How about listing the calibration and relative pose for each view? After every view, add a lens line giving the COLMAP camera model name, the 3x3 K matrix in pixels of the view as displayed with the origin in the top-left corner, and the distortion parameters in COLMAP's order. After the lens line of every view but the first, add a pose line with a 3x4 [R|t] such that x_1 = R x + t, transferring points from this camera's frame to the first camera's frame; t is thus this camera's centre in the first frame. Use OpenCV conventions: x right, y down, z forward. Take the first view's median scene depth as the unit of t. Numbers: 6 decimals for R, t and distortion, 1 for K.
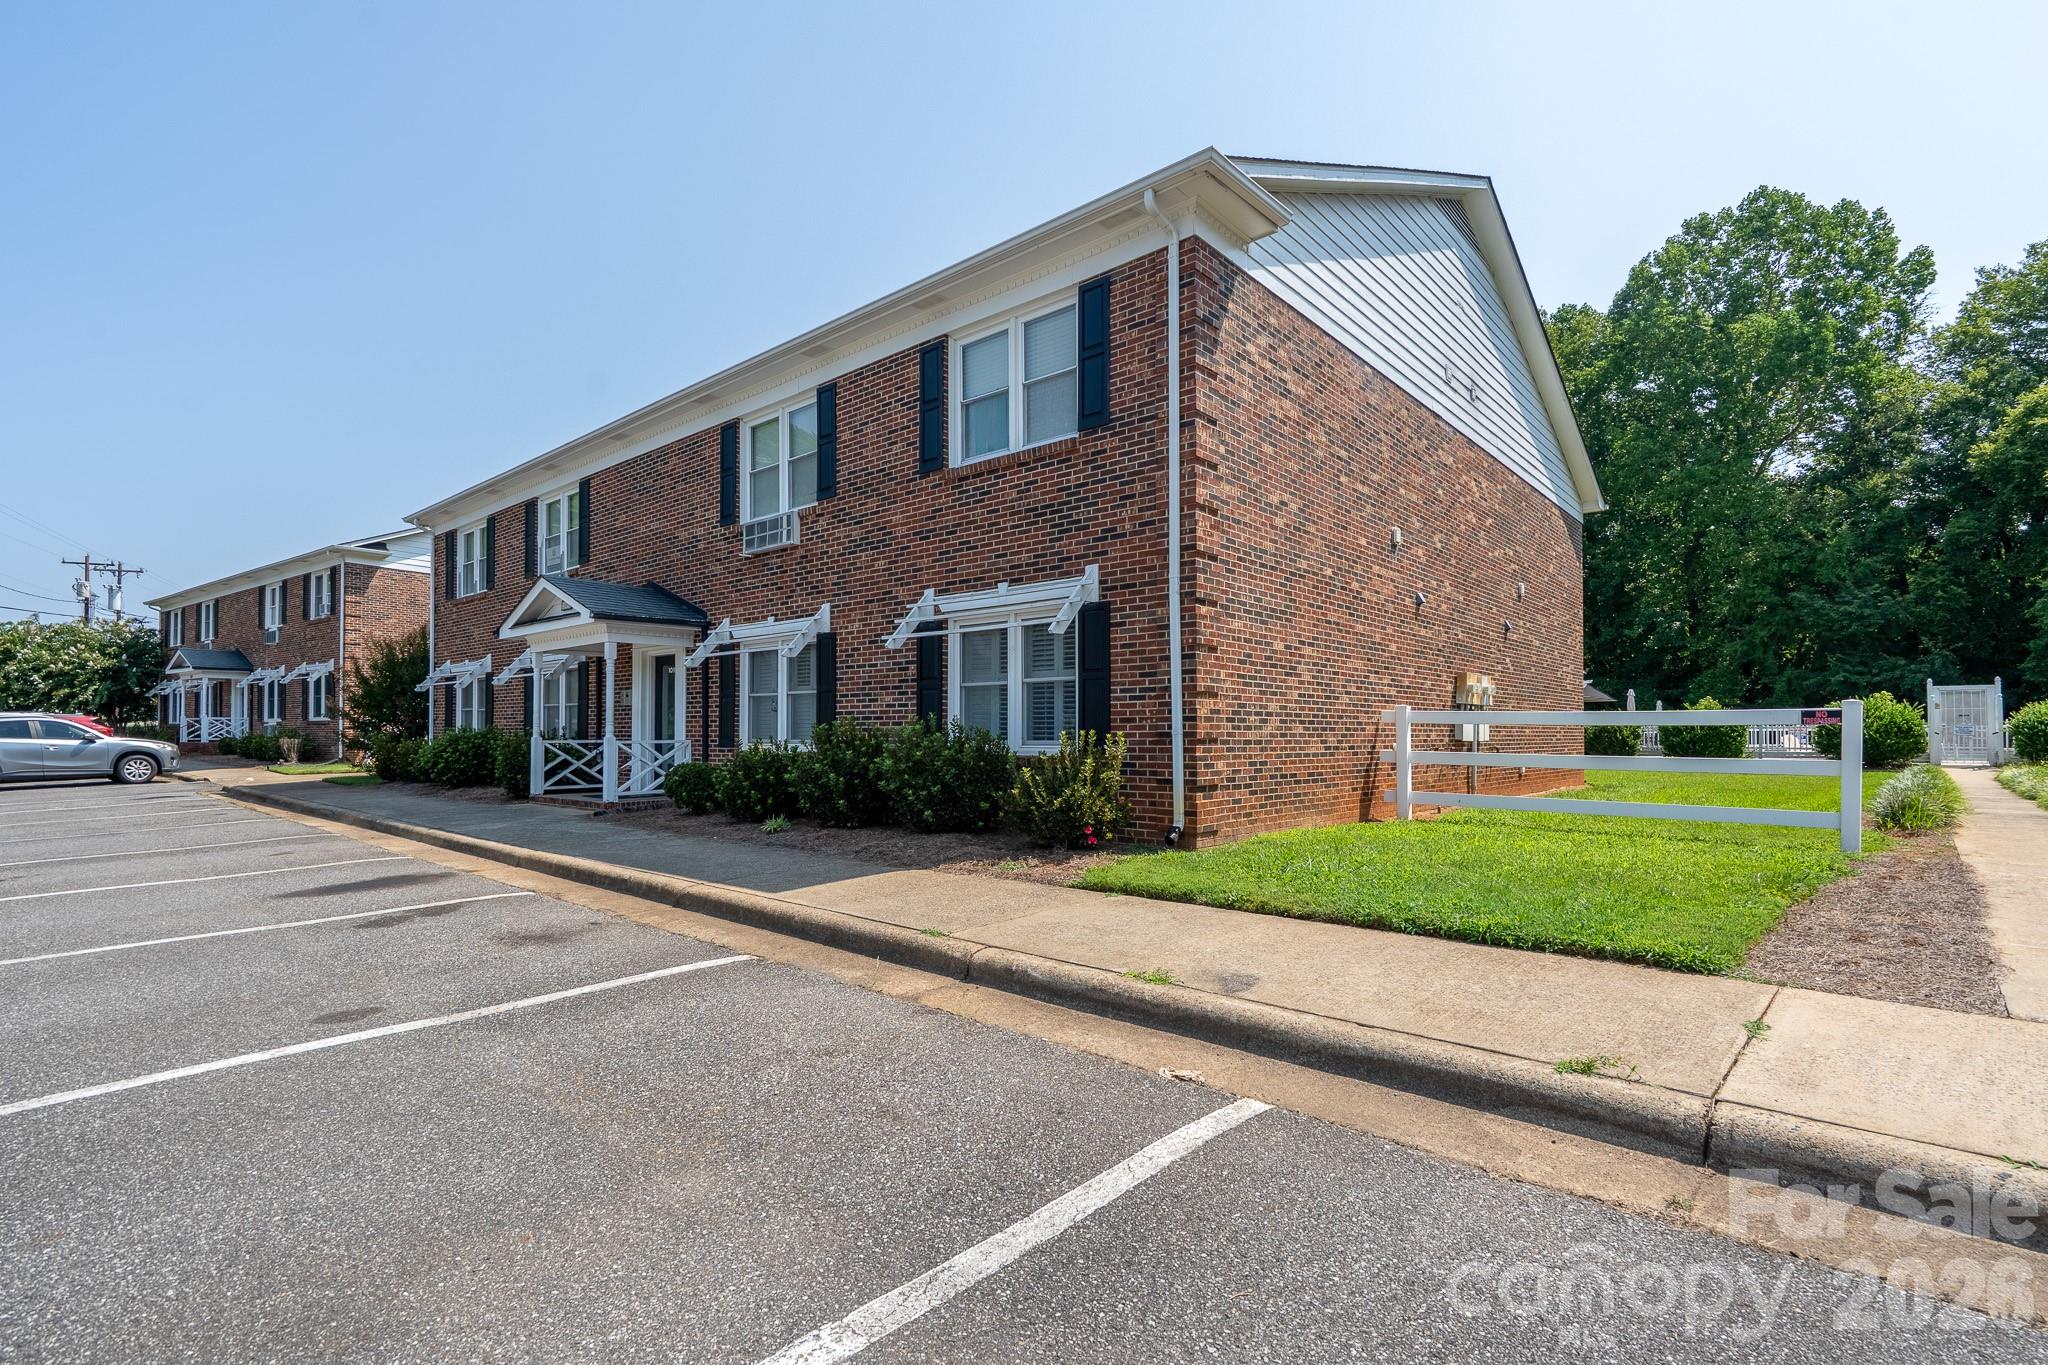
lens RADIAL K [[944.4, 0, 1027.6], [0, 944.4, 715.1], [0, 0, 1]] dist [-0.001174, -0.000310]
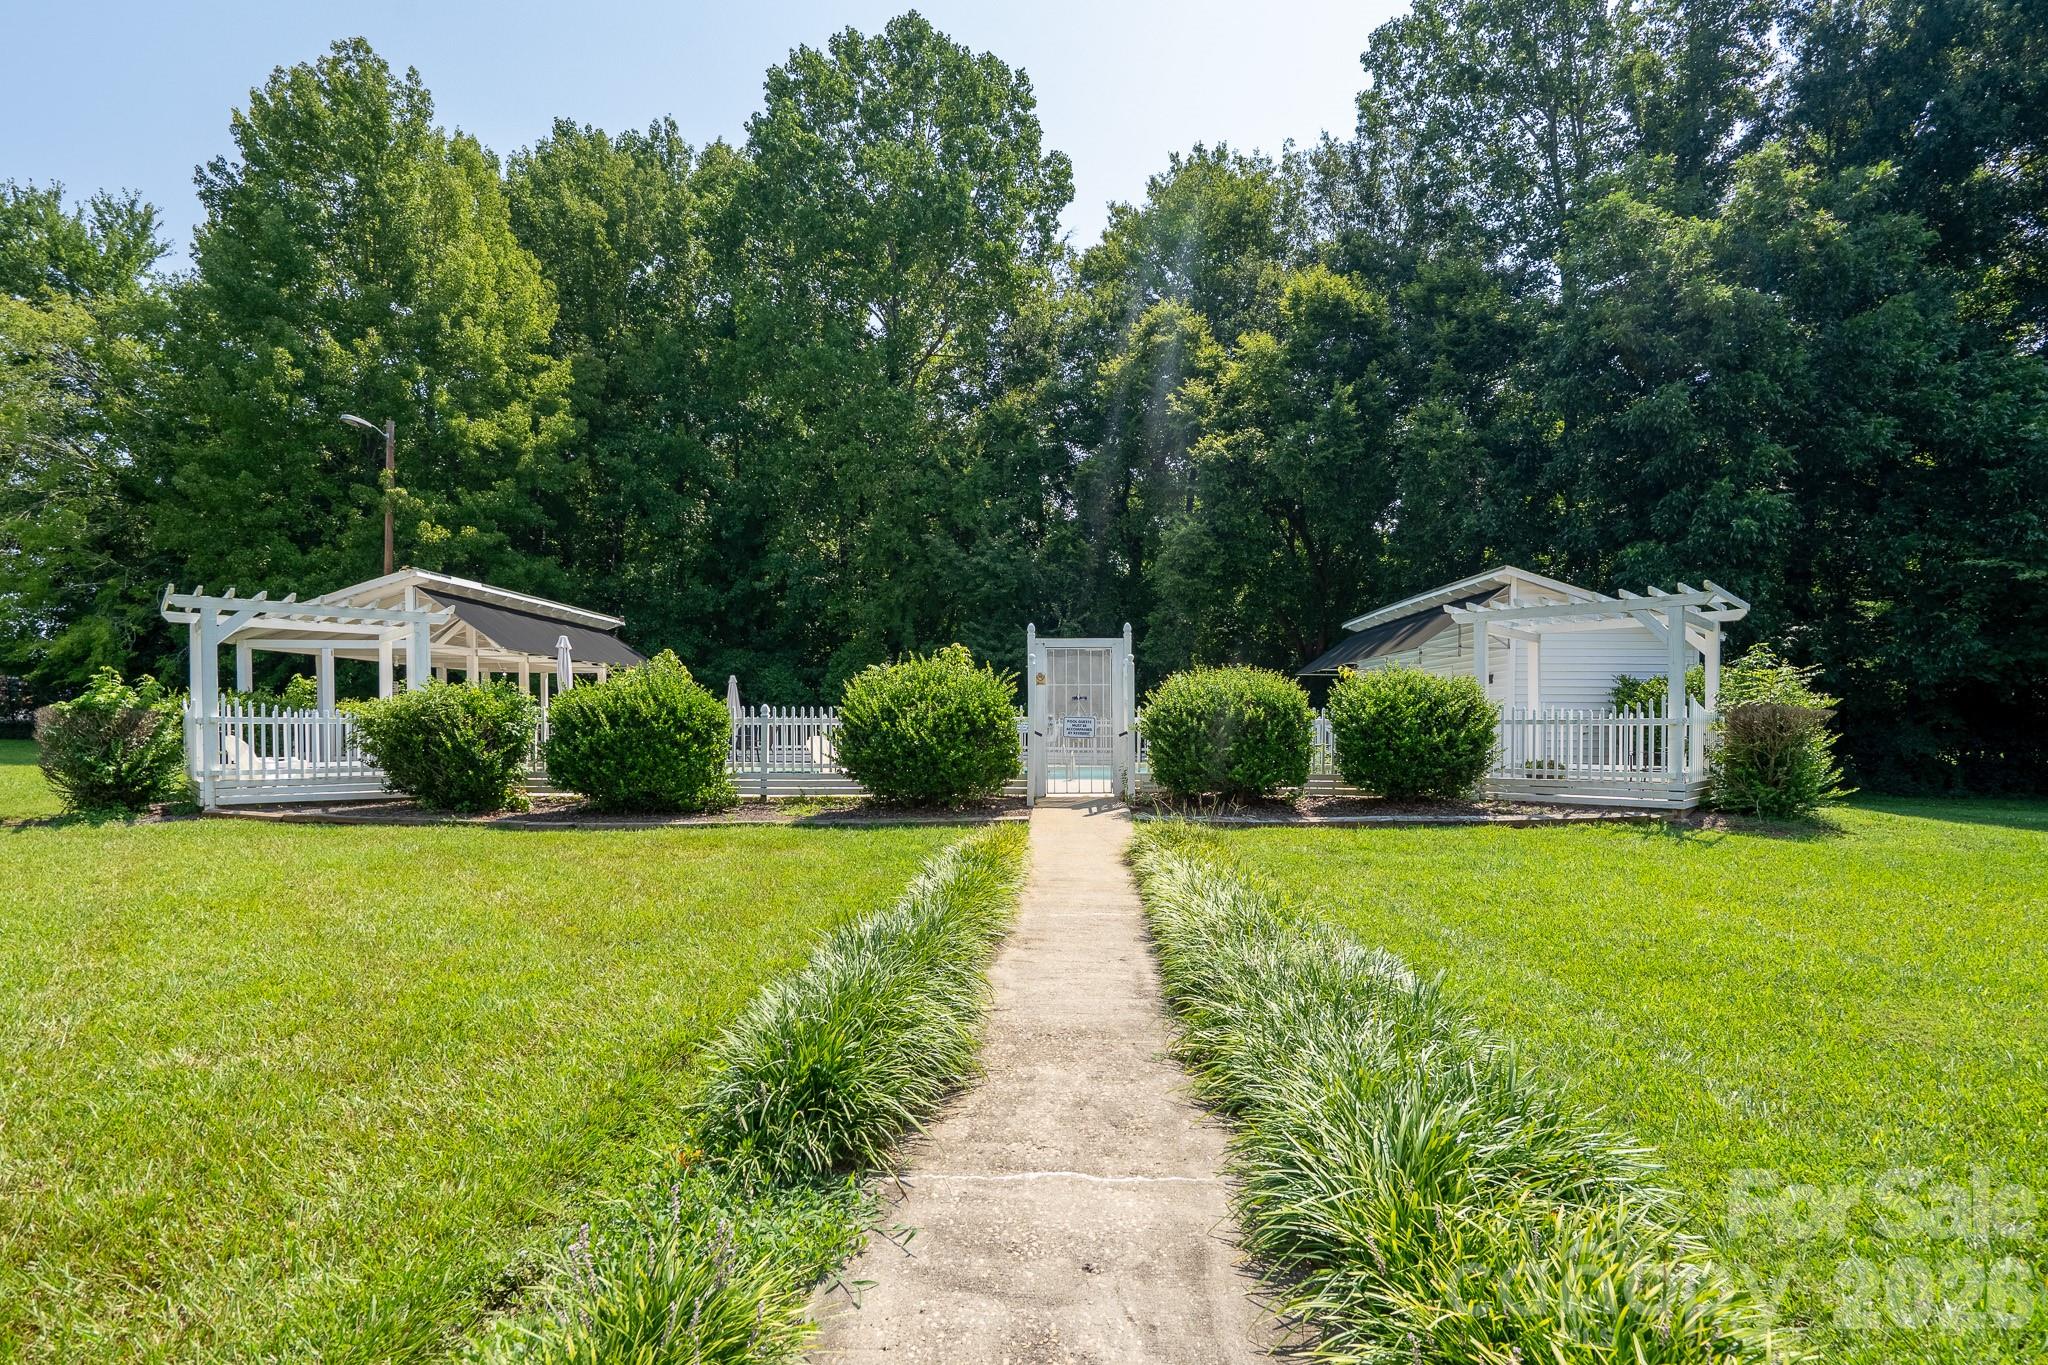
lens RADIAL K [[944.4, 0, 1027.6], [0, 944.4, 715.1], [0, 0, 1]] dist [-0.001174, -0.000310]
pose [[0.760082, 0.003662, 0.649817, 0.417441], [-0.010726, 0.999919, 0.006911, 0.004125], [-0.649738, -0.012223, 0.760060, 0.411356]]
